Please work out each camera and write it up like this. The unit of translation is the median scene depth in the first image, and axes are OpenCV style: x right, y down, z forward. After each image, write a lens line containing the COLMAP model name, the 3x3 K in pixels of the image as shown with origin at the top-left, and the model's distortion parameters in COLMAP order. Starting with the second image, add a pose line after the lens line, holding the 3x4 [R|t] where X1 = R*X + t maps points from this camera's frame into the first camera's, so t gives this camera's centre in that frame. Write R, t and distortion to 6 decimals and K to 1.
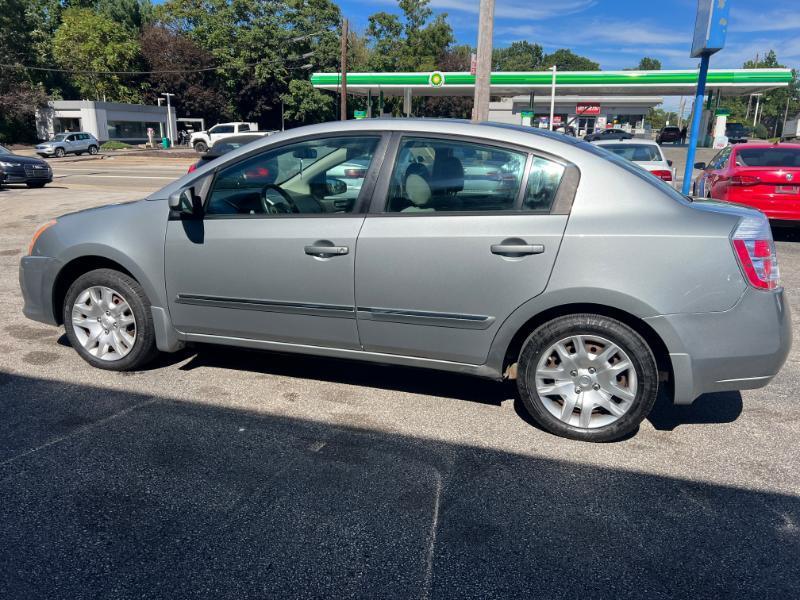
lens RADIAL K [[613.8, 0, 397.5], [0, 613.8, 300.3], [0, 0, 1]] dist [0.045719, -0.049193]
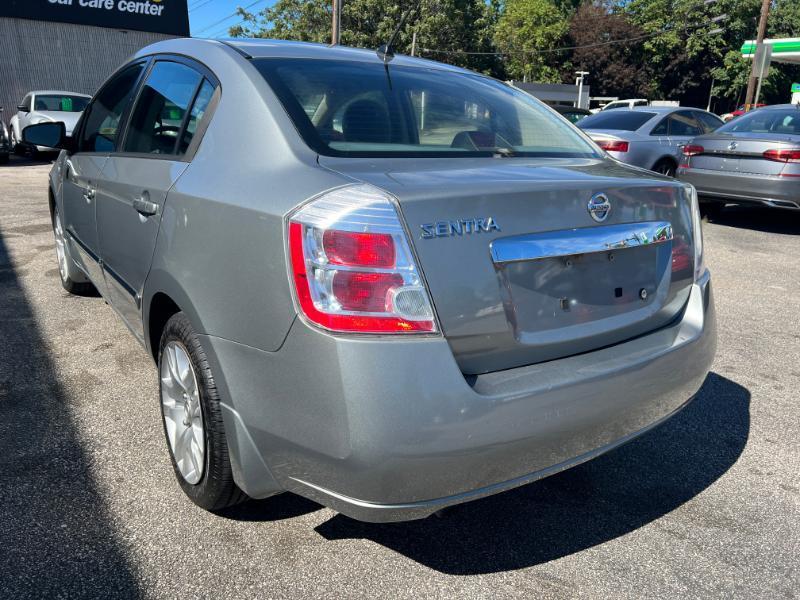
lens RADIAL K [[613.8, 0, 401.9], [0, 613.8, 294.9], [0, 0, 1]] dist [0.045719, -0.049193]
pose [[0.785693, 0.182743, -0.591009, 0.062240], [-0.171591, 0.982263, 0.075606, -0.006149], [0.594342, 0.042008, 0.803114, 0.042613]]
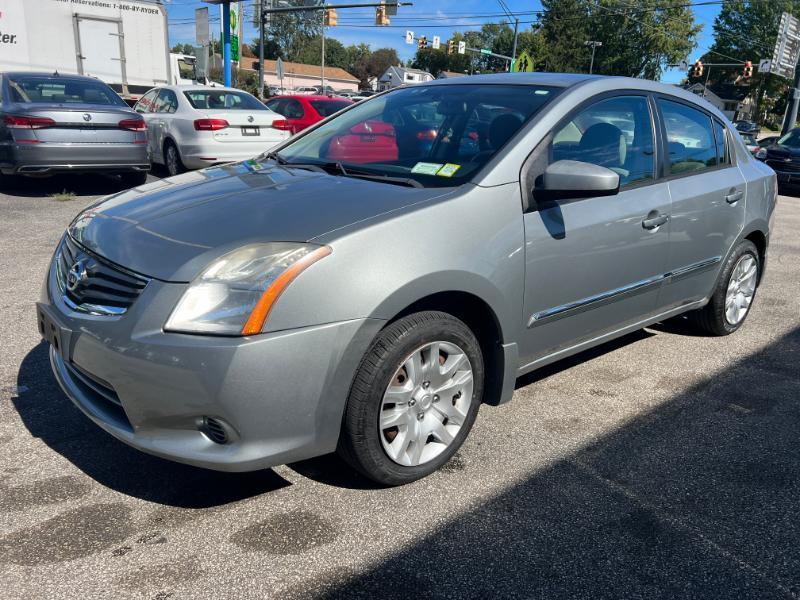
lens RADIAL K [[613.8, 0, 409.9], [0, 613.8, 298.1], [0, 0, 1]] dist [0.045719, -0.049193]
pose [[0.513314, -0.238222, 0.824475, -0.085845], [0.167585, 0.970031, 0.175940, -0.015127], [-0.841680, 0.047857, 0.537852, 0.063172]]
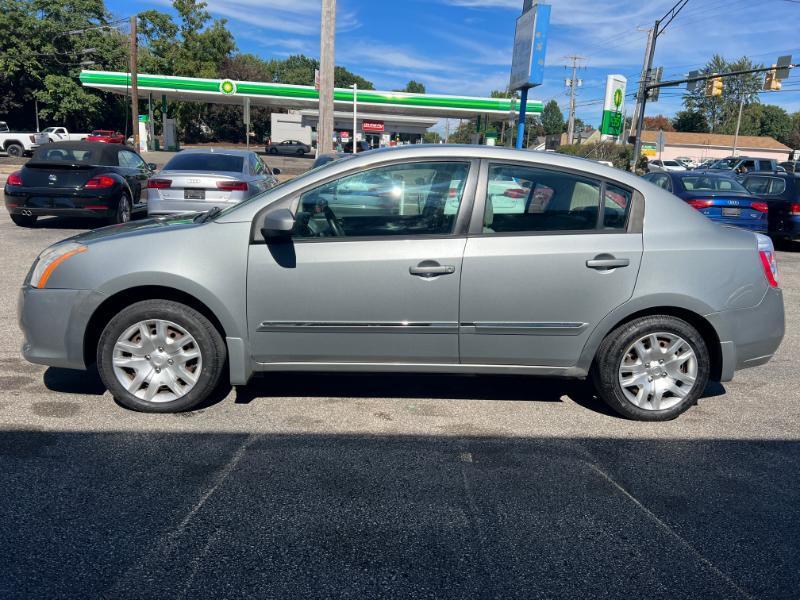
lens RADIAL K [[613.8, 0, 406.3], [0, 613.8, 302.7], [0, 0, 1]] dist [0.045719, -0.049193]
pose [[0.931478, -0.055267, 0.359576, -0.041446], [0.060102, 0.998190, -0.002272, -0.002069], [-0.358800, 0.023727, 0.933113, 0.003578]]
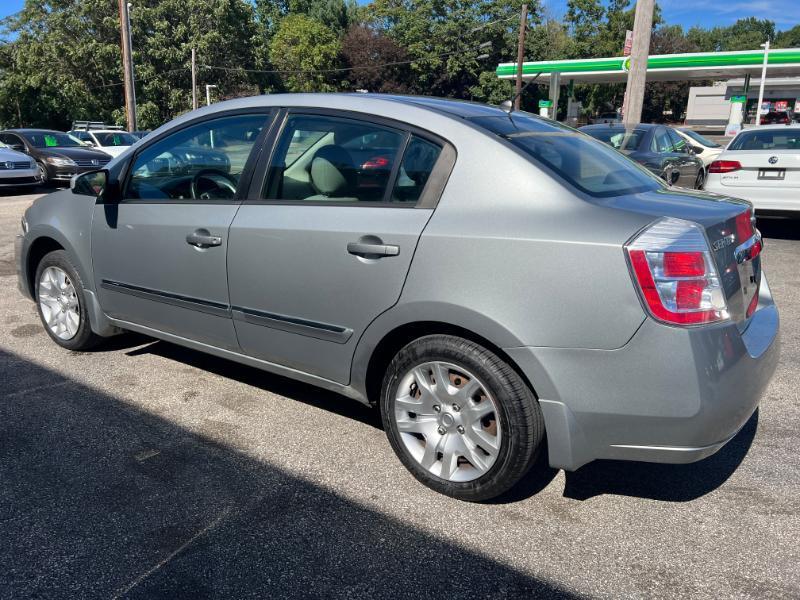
lens RADIAL K [[613.8, 0, 402.2], [0, 613.8, 296.7], [0, 0, 1]] dist [0.045719, -0.049193]
pose [[0.952693, 0.069886, -0.295790, 0.033856], [-0.068367, 0.997540, 0.015489, -0.002500], [0.296145, 0.005466, 0.955127, 0.016852]]
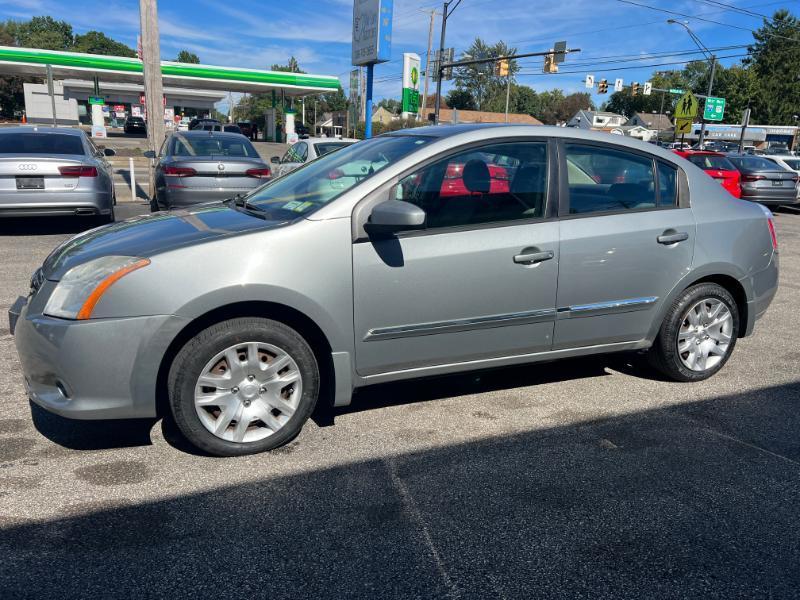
lens RADIAL K [[613.8, 0, 406.3], [0, 613.8, 300.7], [0, 0, 1]] dist [0.045719, -0.049193]
pose [[0.752089, -0.151113, 0.641504, -0.071503], [0.143006, 0.987586, 0.064979, -0.008199], [-0.643359, 0.042869, 0.764363, 0.029063]]
